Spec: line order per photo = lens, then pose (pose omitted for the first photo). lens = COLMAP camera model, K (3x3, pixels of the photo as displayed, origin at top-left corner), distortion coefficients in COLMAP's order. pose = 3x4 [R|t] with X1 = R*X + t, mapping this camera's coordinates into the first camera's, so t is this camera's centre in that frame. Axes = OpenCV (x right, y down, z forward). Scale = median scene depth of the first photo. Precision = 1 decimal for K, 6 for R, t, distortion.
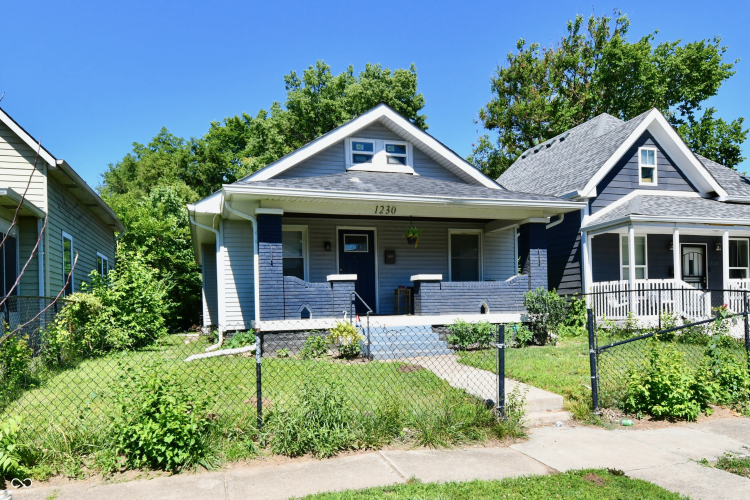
lens RADIAL K [[592.9, 0, 398.3], [0, 592.9, 308.5], [0, 0, 1]] dist [-0.002729, 0.001916]
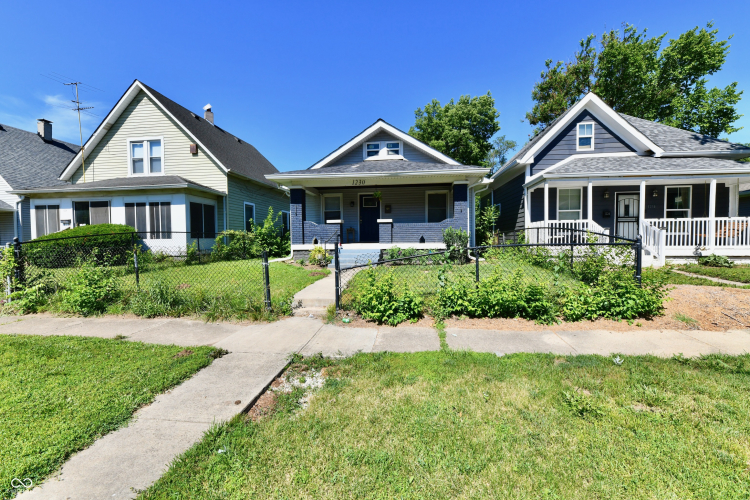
lens RADIAL K [[313.3, 0, 375.0], [0, 313.3, 250.0], [0, 0, 1]] dist [-0.002420, -0.000601]
pose [[0.899236, 0.028852, -0.436512, 0.362310], [-0.010623, 0.998969, 0.044146, -0.007480], [0.437335, -0.035061, 0.898615, 0.159138]]
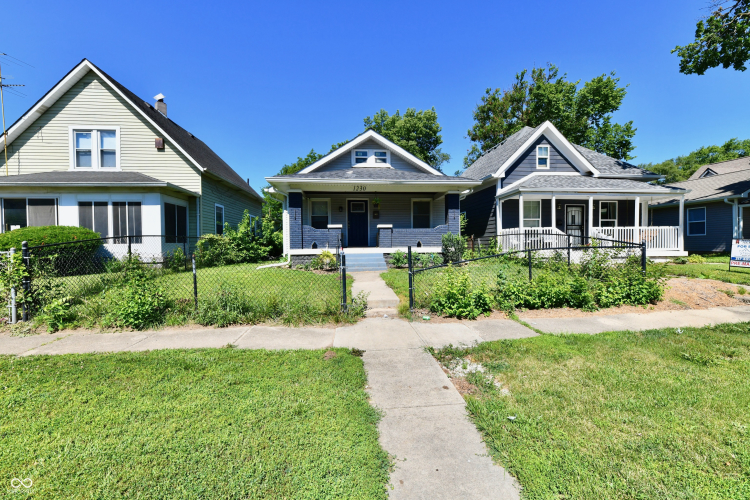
lens RADIAL K [[313.3, 0, 375.0], [0, 313.3, 250.0], [0, 0, 1]] dist [-0.002420, -0.000601]
pose [[0.973977, 0.017184, -0.225993, 0.203296], [-0.011660, 0.999600, 0.025752, -0.004377], [0.226346, -0.022447, 0.973788, 0.072248]]
